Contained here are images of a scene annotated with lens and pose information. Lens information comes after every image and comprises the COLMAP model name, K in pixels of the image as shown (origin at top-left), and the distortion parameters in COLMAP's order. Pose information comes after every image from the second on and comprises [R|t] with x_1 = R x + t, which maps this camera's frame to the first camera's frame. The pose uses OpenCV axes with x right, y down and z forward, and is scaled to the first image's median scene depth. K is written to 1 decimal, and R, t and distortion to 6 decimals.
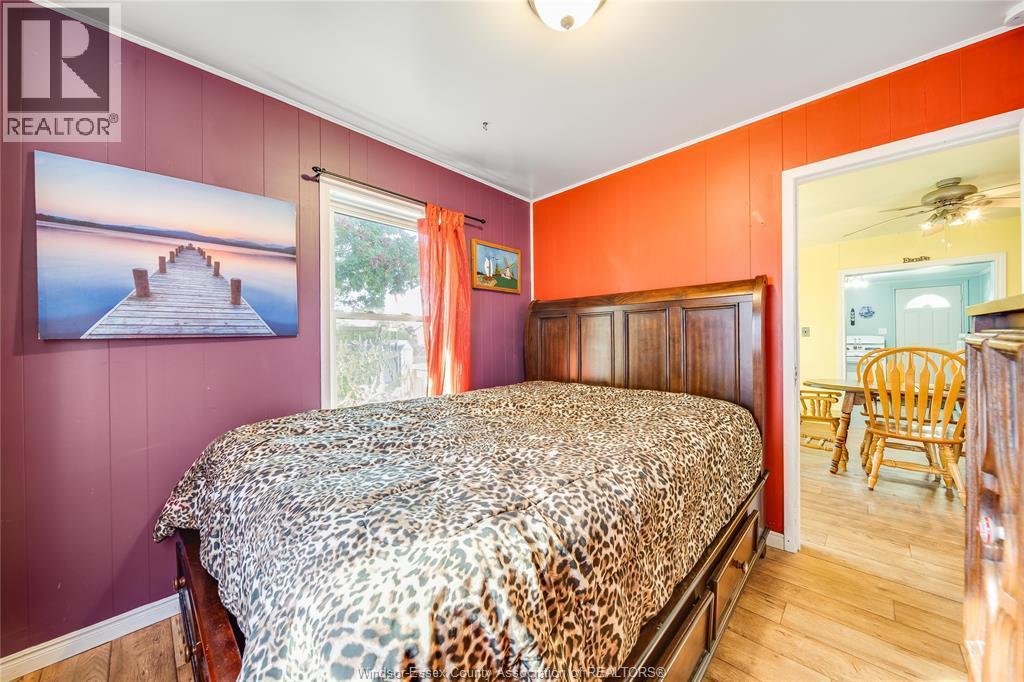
lens RADIAL K [[366.2, 0, 512.6], [0, 366.2, 336.7], [0, 0, 1]] dist [-0.000673, -0.000116]
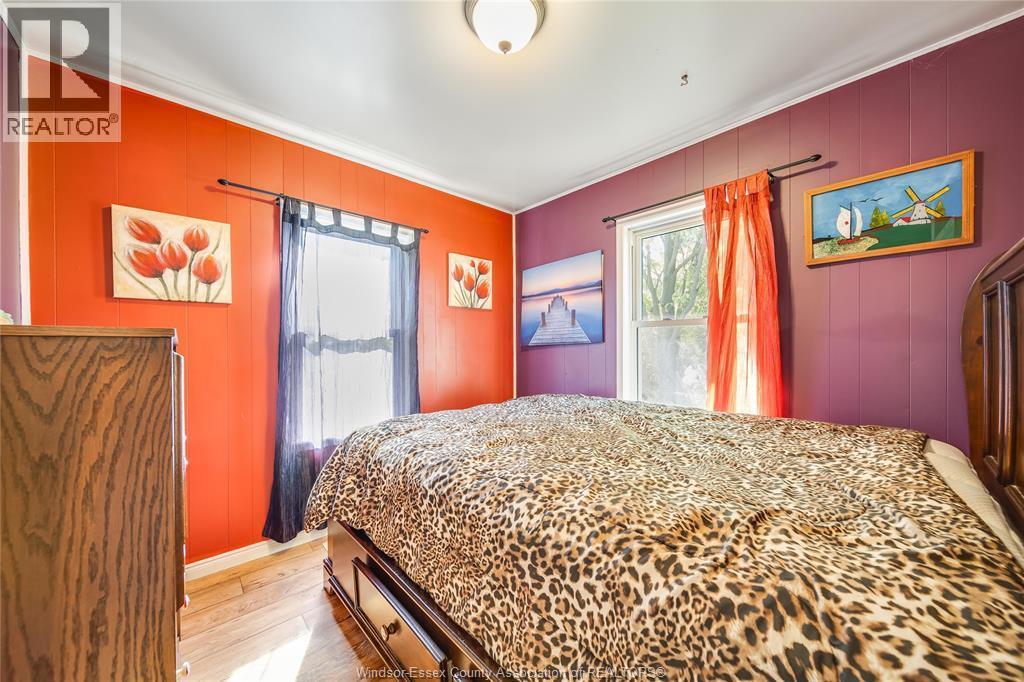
lens RADIAL K [[364.7, 0, 513.2], [0, 364.7, 354.4], [0, 0, 1]] dist [0.000258, 0.000038]
pose [[-0.043228, 0.015578, -0.998944, 0.908562], [0.009812, 0.999837, 0.015167, 0.019227], [0.999017, -0.009146, -0.043374, 0.781550]]
